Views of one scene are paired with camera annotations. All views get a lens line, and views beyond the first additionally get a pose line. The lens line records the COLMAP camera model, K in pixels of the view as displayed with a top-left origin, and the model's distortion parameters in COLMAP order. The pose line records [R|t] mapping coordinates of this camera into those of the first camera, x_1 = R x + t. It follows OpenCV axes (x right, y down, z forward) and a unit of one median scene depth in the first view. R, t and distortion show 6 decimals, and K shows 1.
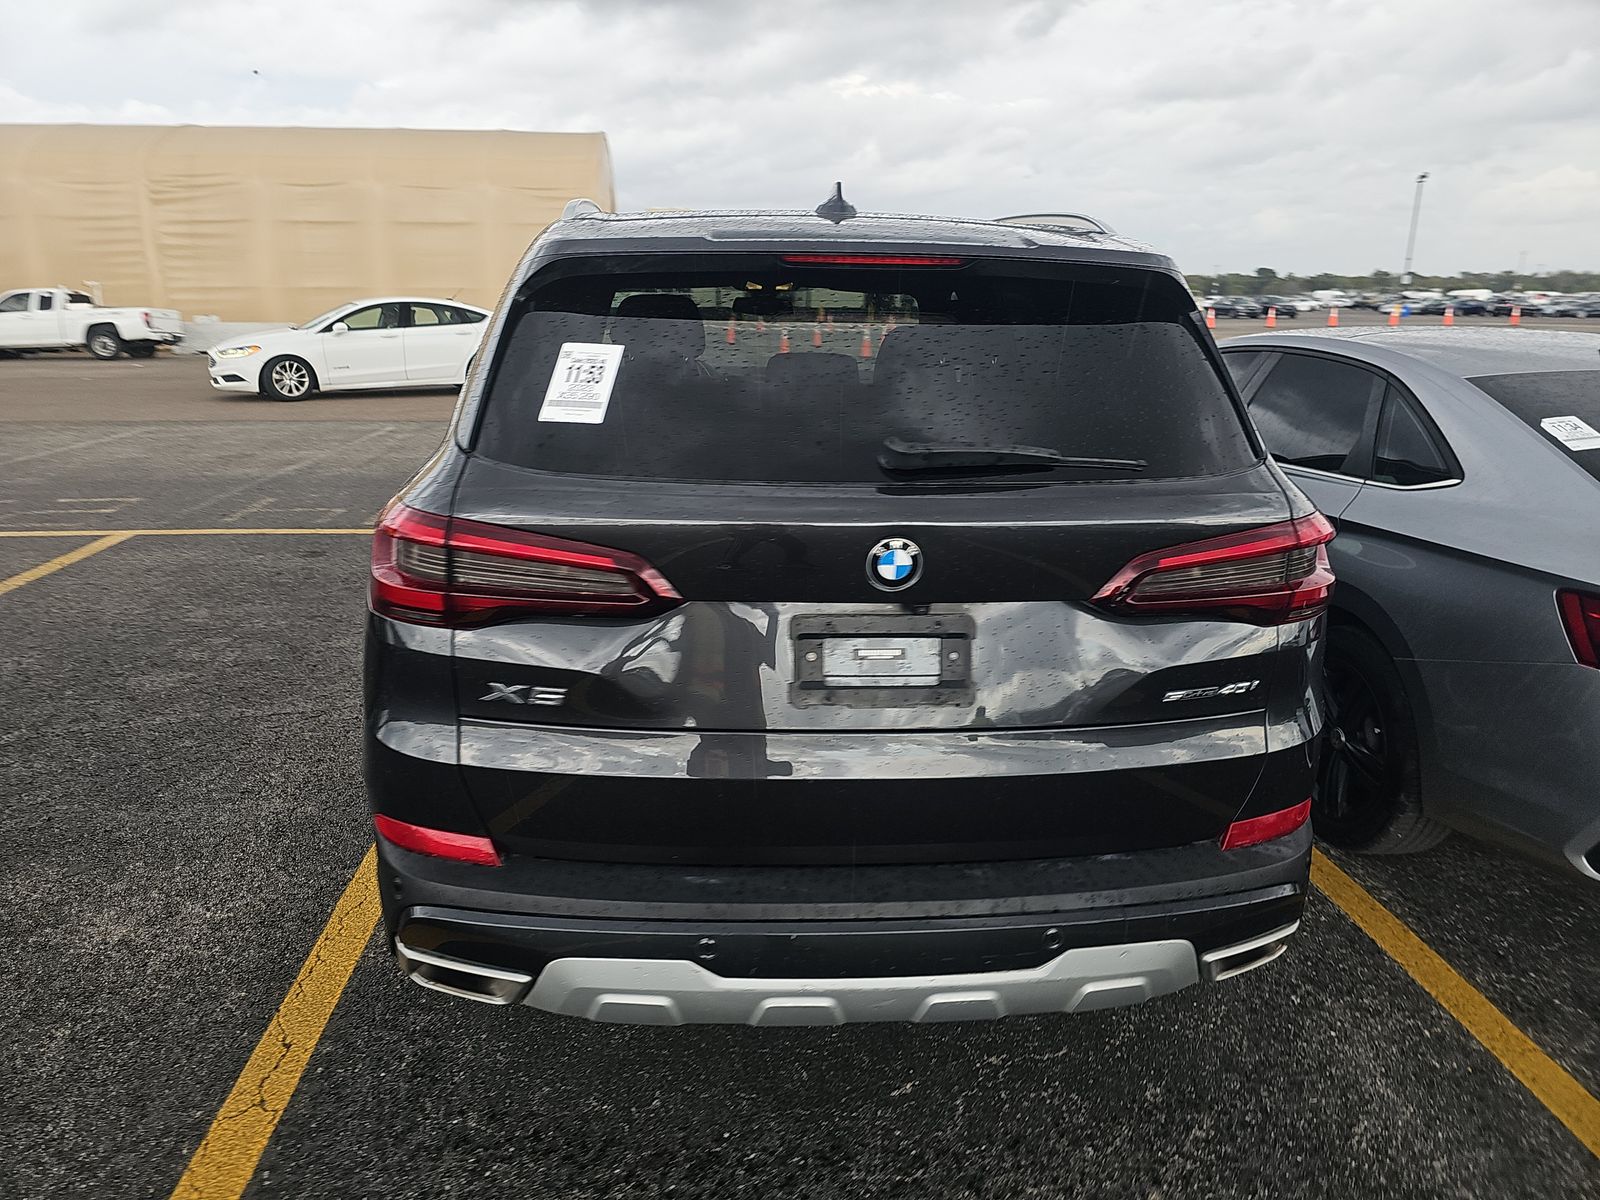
lens RADIAL K [[1075.2, 0, 788.0], [0, 1075.2, 589.5], [0, 0, 1]] dist [0.046613, -0.045290]
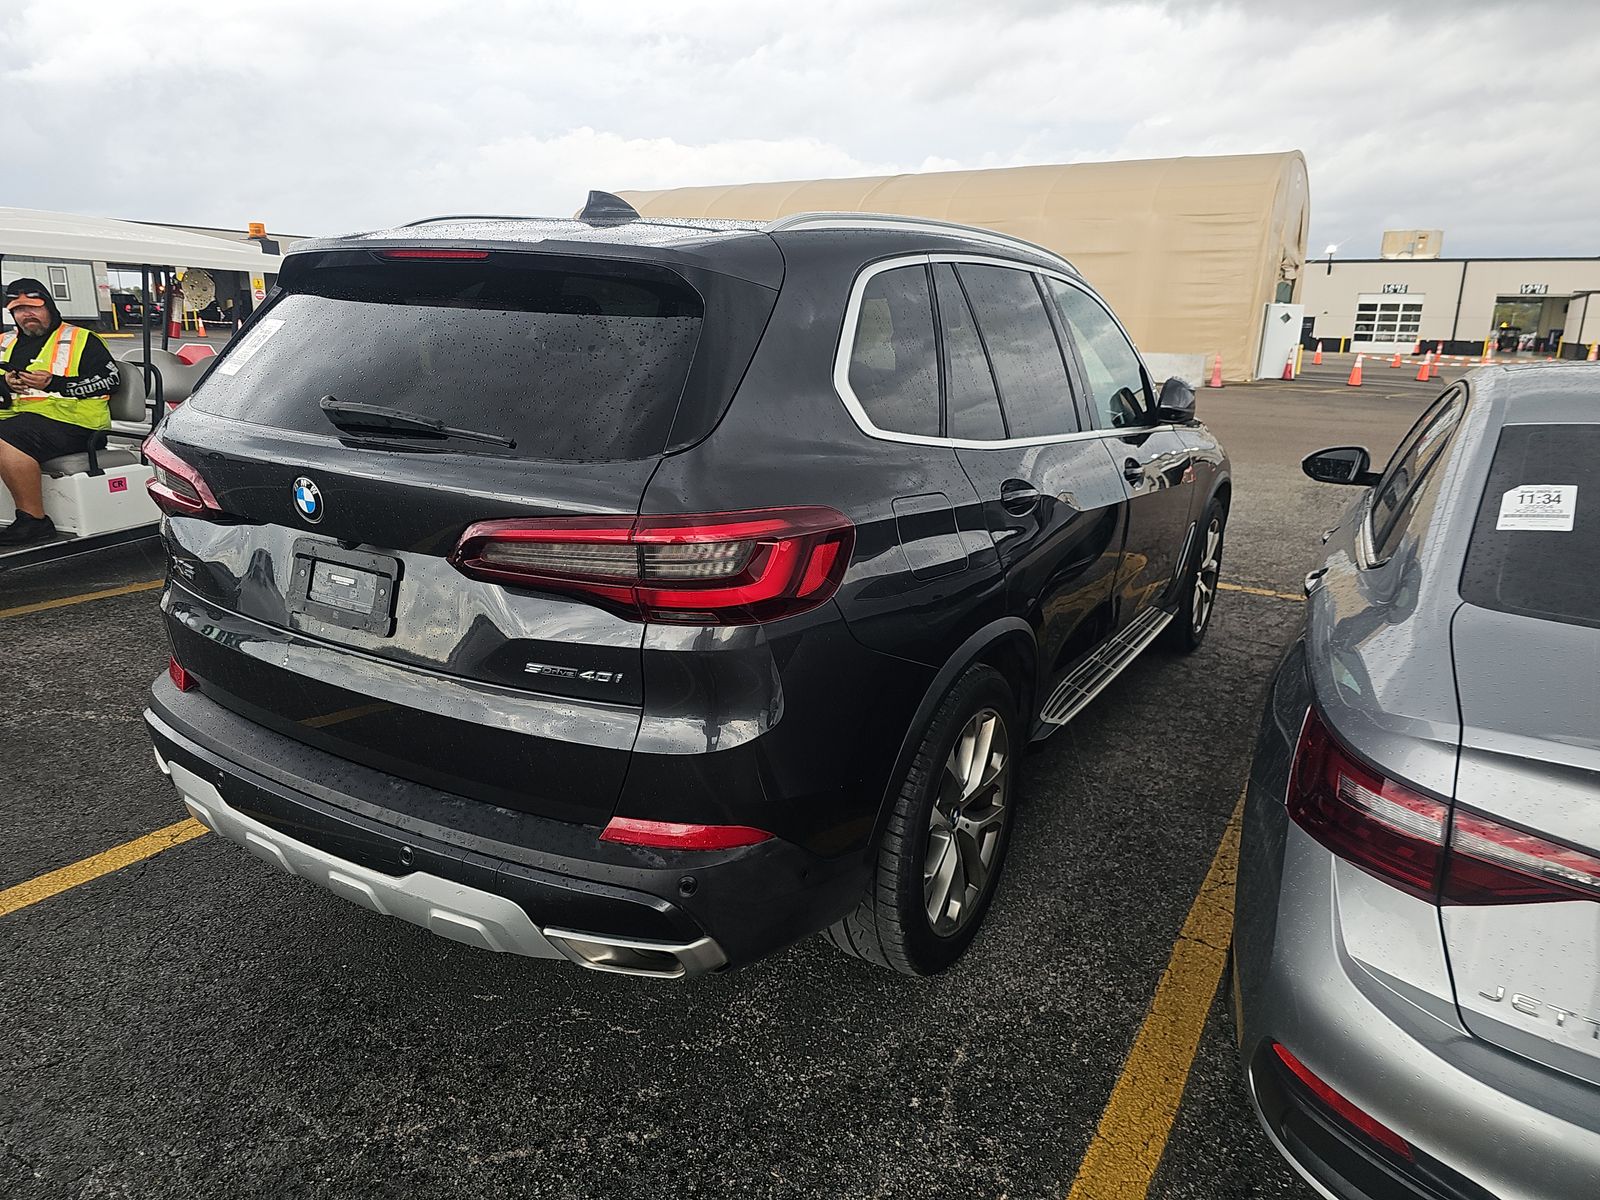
lens RADIAL K [[1075.2, 0, 808.7], [0, 1075.2, 606.4], [0, 0, 1]] dist [0.046613, -0.045290]
pose [[0.807989, 0.164289, -0.565830, 1.077967], [-0.172163, 0.984259, 0.039936, -0.043929], [0.563484, 0.065147, 0.823554, 0.271966]]
